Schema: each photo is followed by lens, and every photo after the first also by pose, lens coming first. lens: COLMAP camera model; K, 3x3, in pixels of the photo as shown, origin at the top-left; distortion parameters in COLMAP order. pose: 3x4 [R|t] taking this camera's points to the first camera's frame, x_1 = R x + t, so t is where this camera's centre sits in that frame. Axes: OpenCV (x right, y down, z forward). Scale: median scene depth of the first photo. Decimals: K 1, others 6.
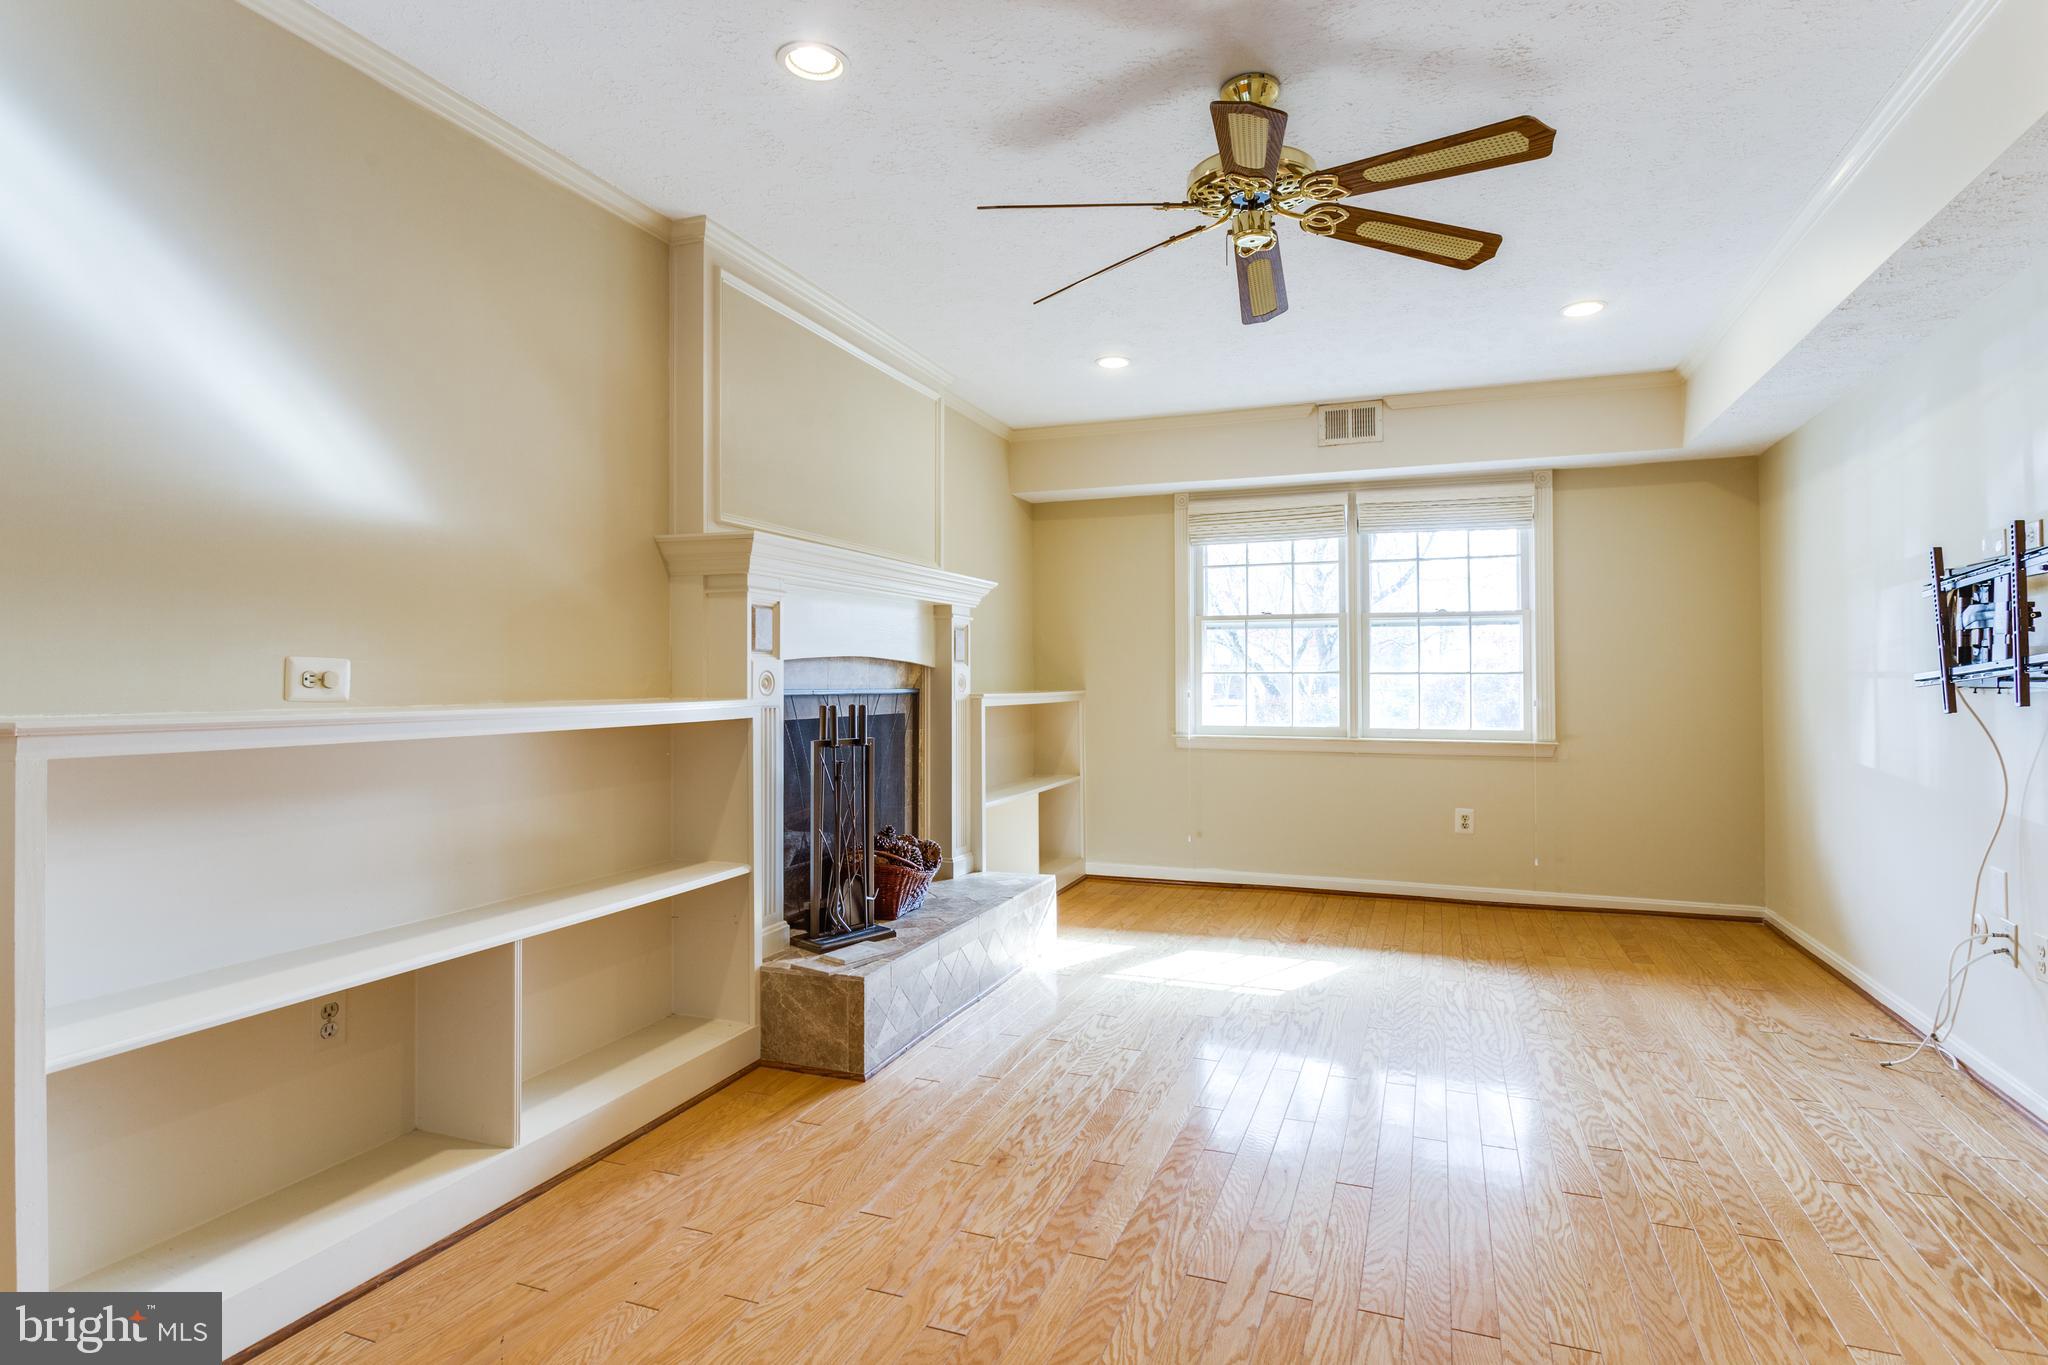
lens RADIAL K [[1011.2, 0, 1043.6], [0, 1011.2, 682.1], [0, 0, 1]] dist [0.000623, -0.001752]
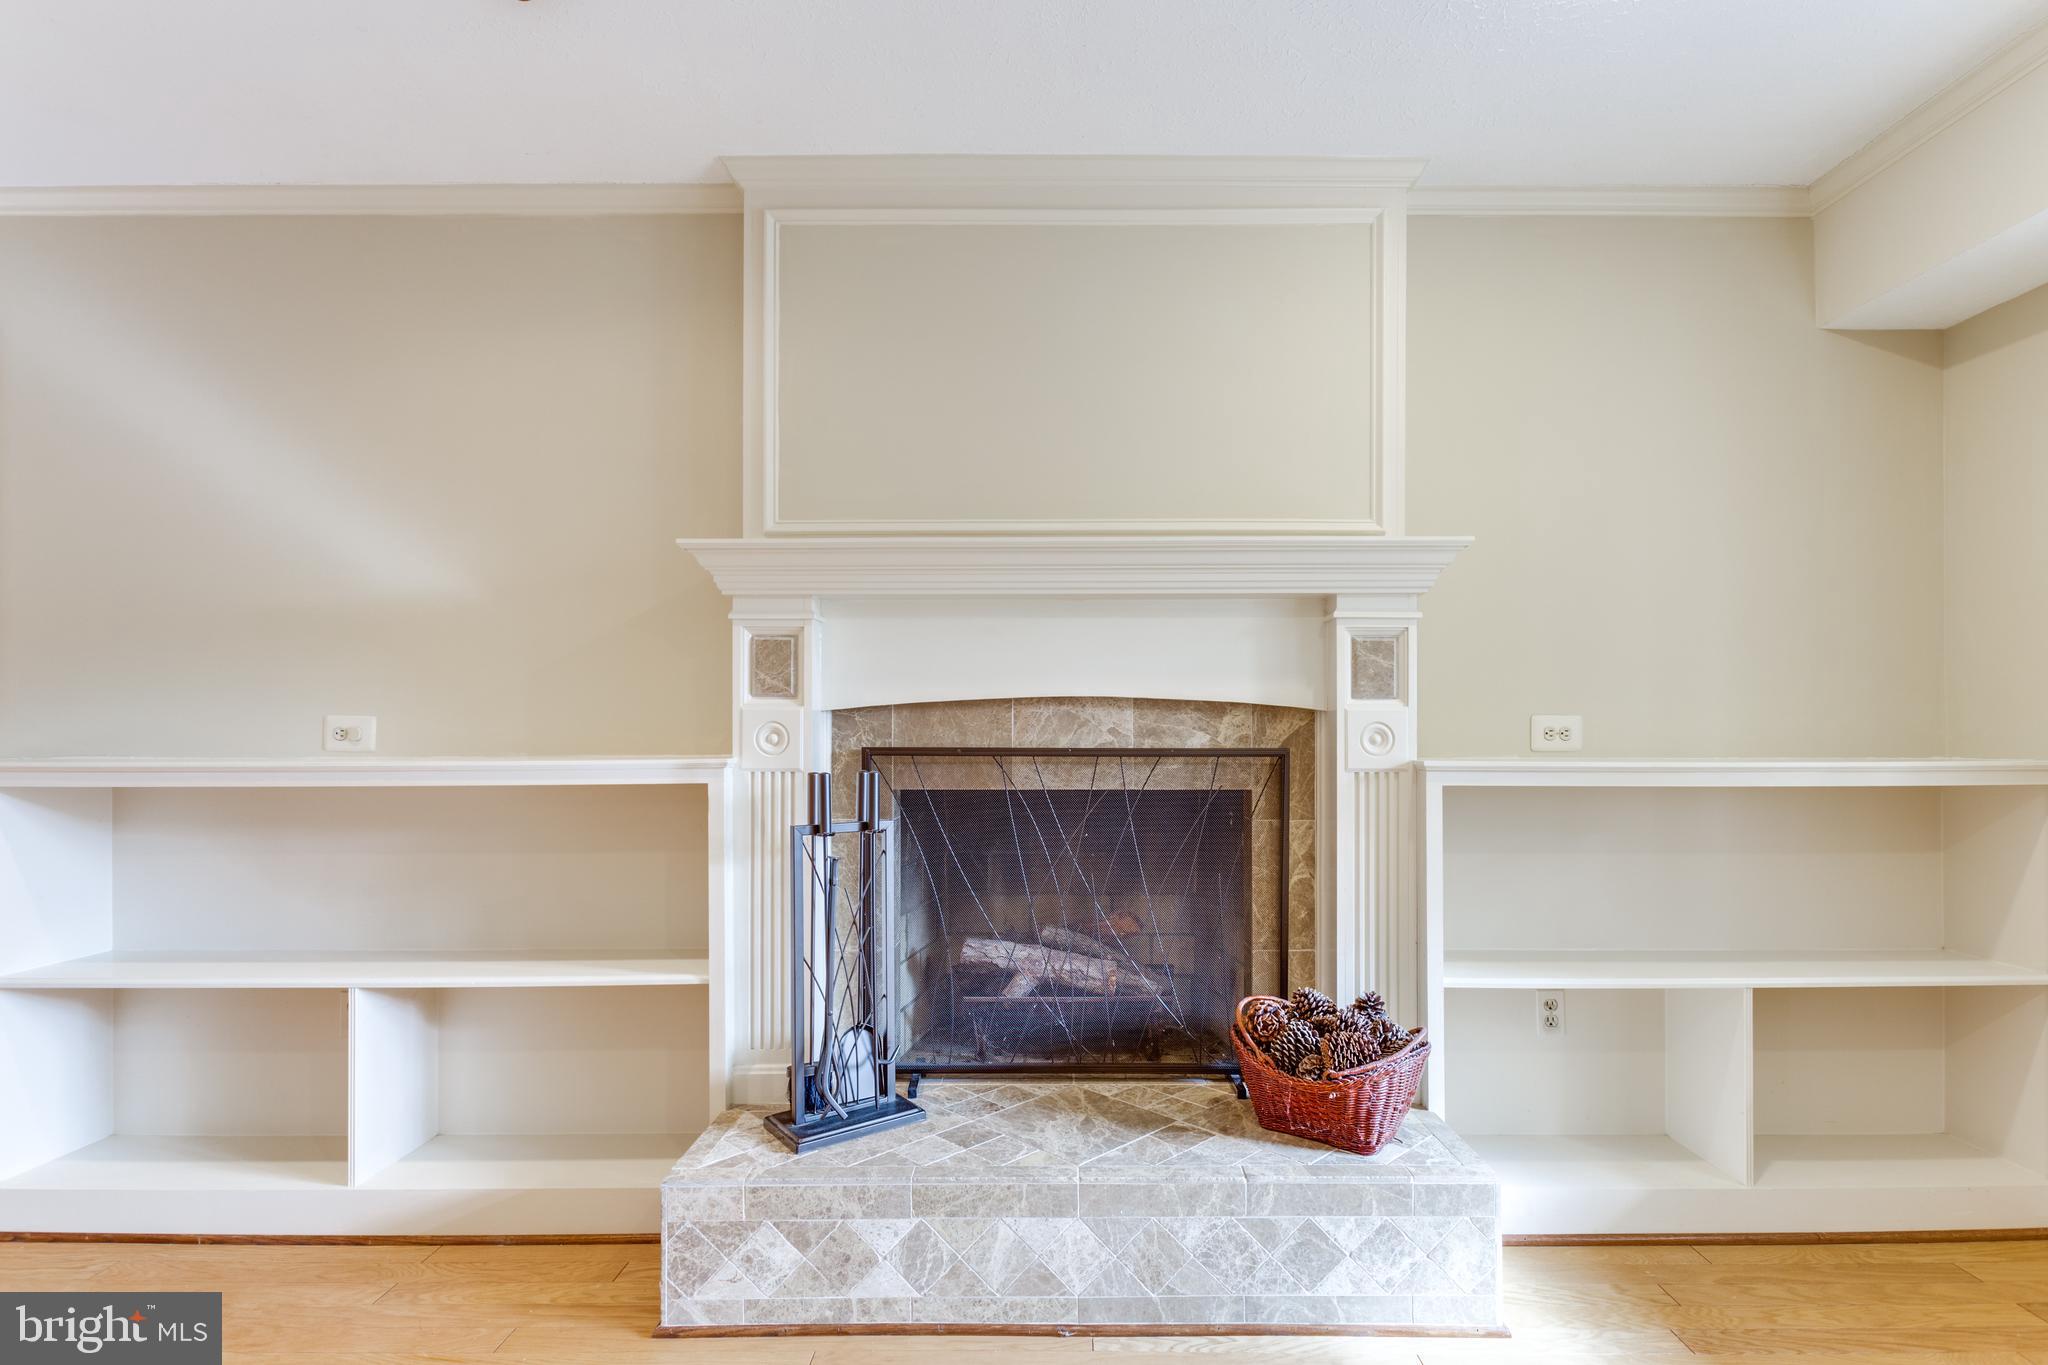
lens RADIAL K [[993.9, 0, 1039.1], [0, 993.9, 729.9], [0, 0, 1]] dist [0.006750, -0.003635]
pose [[0.352432, -0.002785, -0.935833, 0.680554], [0.000676, 0.999996, -0.002721, -0.003255], [0.935837, 0.000327, 0.352432, 1.303041]]
